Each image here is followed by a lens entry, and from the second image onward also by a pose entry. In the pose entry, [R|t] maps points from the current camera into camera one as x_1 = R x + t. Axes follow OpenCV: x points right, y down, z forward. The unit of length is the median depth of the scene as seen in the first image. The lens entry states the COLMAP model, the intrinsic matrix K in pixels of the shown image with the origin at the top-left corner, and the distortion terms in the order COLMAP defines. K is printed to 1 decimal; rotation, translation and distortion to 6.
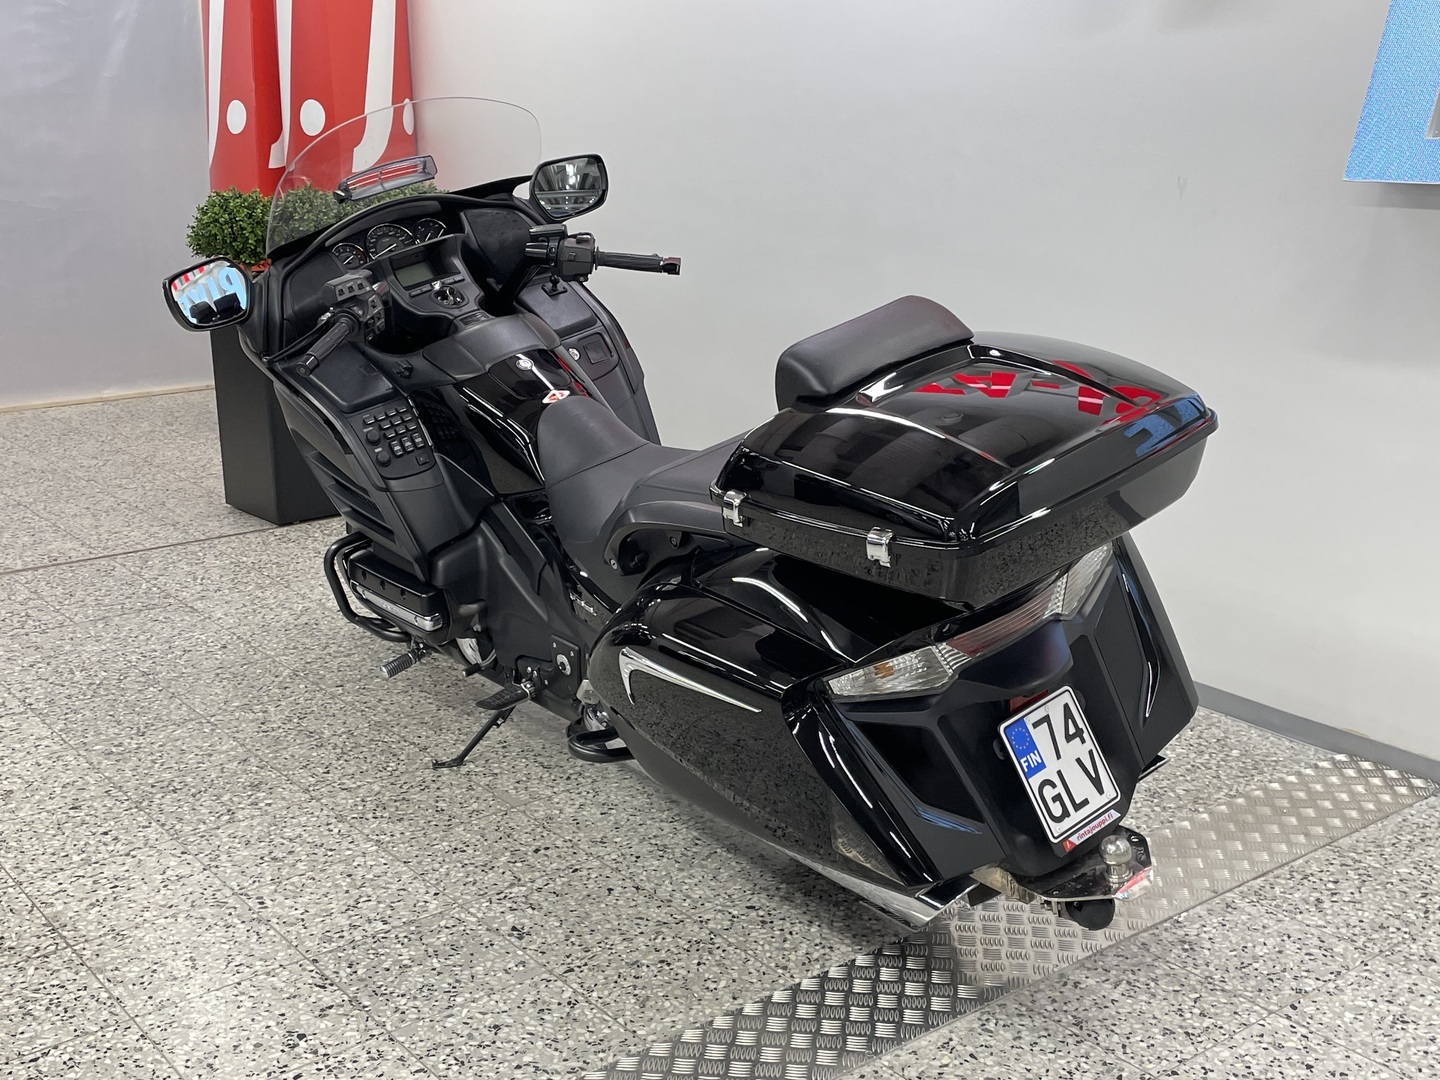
lens RADIAL K [[1675.8, 0, 706.3], [0, 1675.8, 560.4], [0, 0, 1]] dist [0.060366, 0.000000]
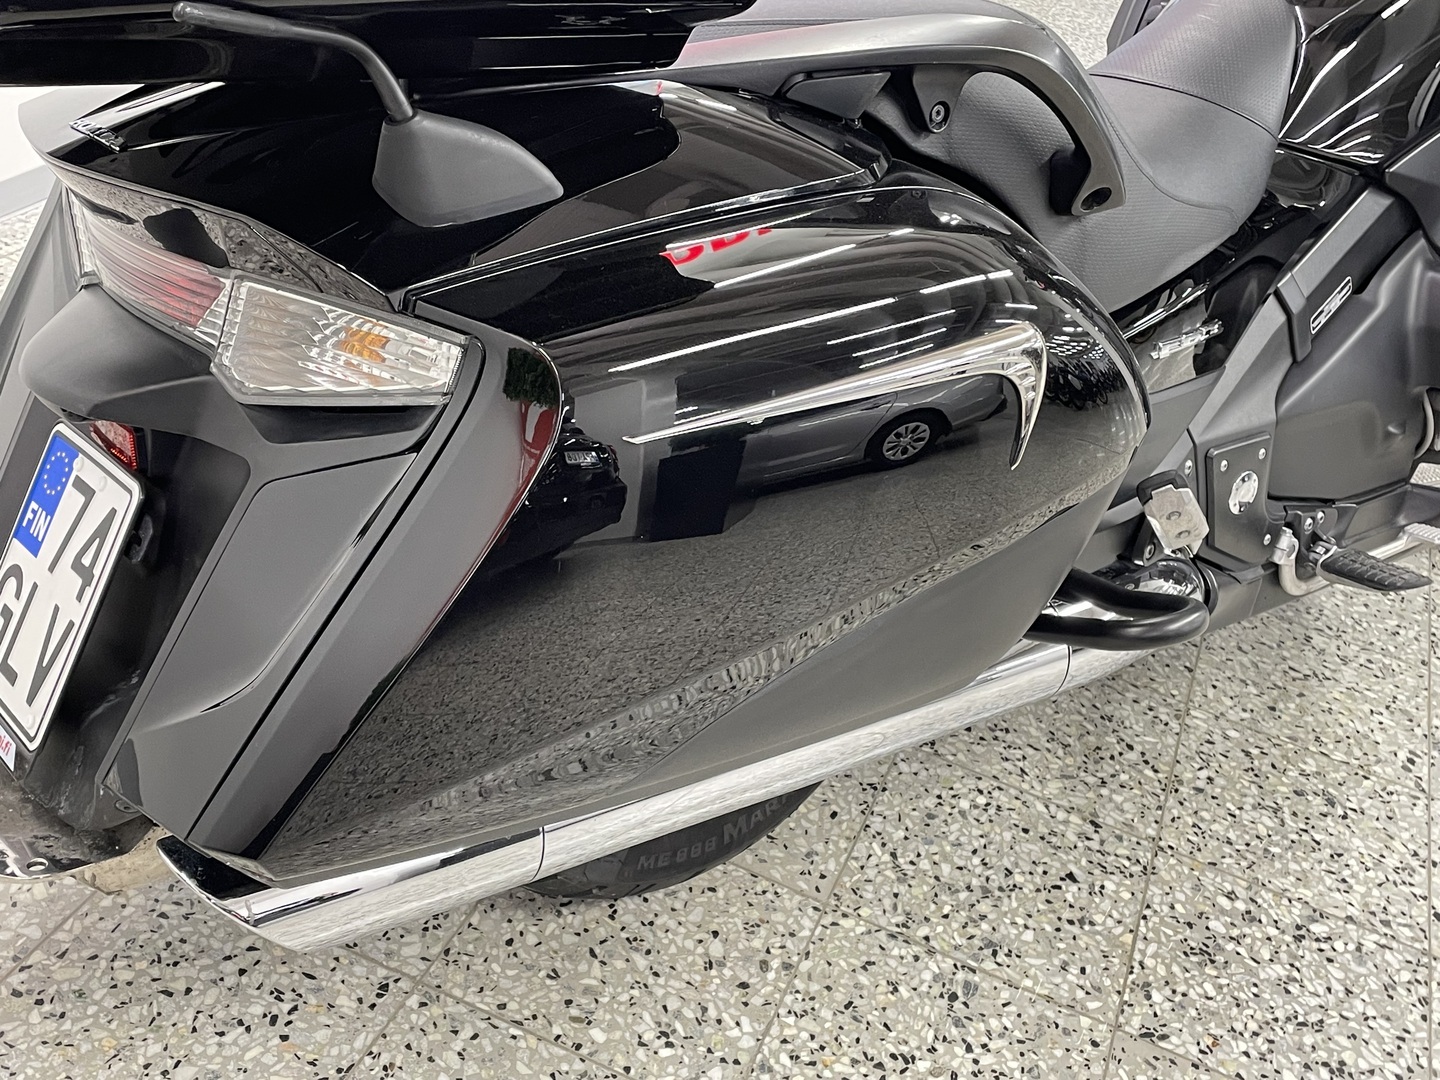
lens RADIAL K [[1675.8, 0, 707.1], [0, 1675.8, 548.3], [0, 0, 1]] dist [0.060366, 0.000000]
pose [[-0.504340, -0.545822, 0.669118, -0.572758], [0.050244, 0.755024, 0.653769, -0.349458], [-0.862042, 0.363341, -0.353365, 1.569236]]
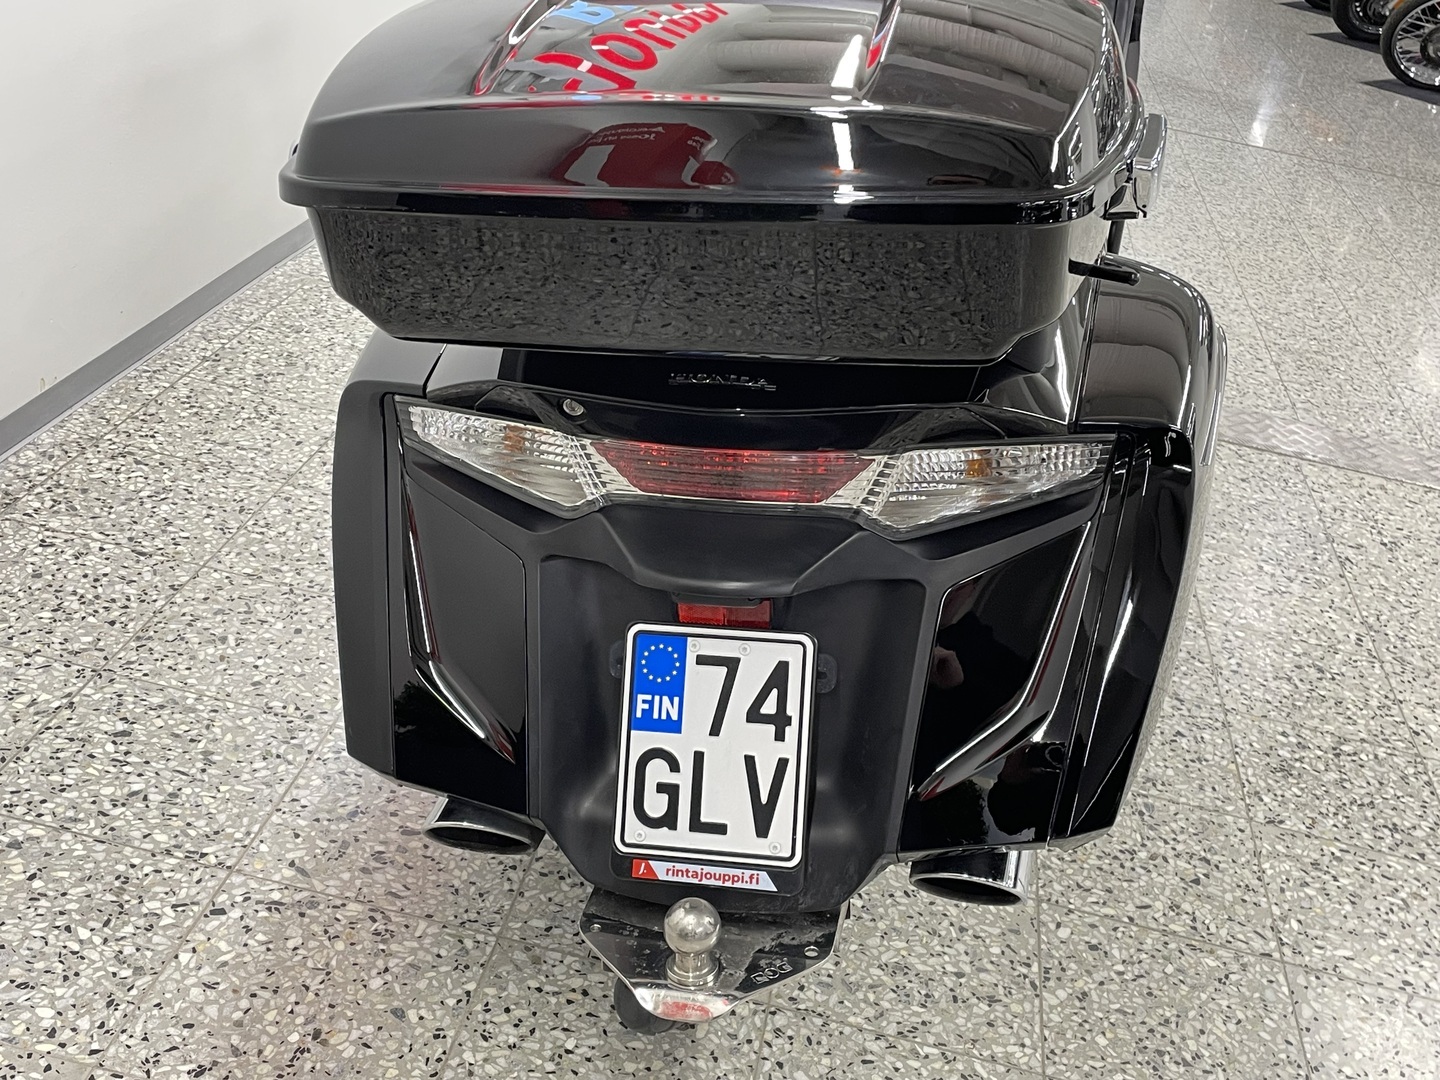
lens RADIAL K [[1675.8, 0, 737.5], [0, 1675.8, 548.5], [0, 0, 1]] dist [0.060366, 0.000000]
pose [[-0.679491, -0.441269, 0.586152, -0.597675], [0.018958, 0.788089, 0.615270, -0.449270], [-0.733439, 0.429183, -0.527133, 1.855180]]
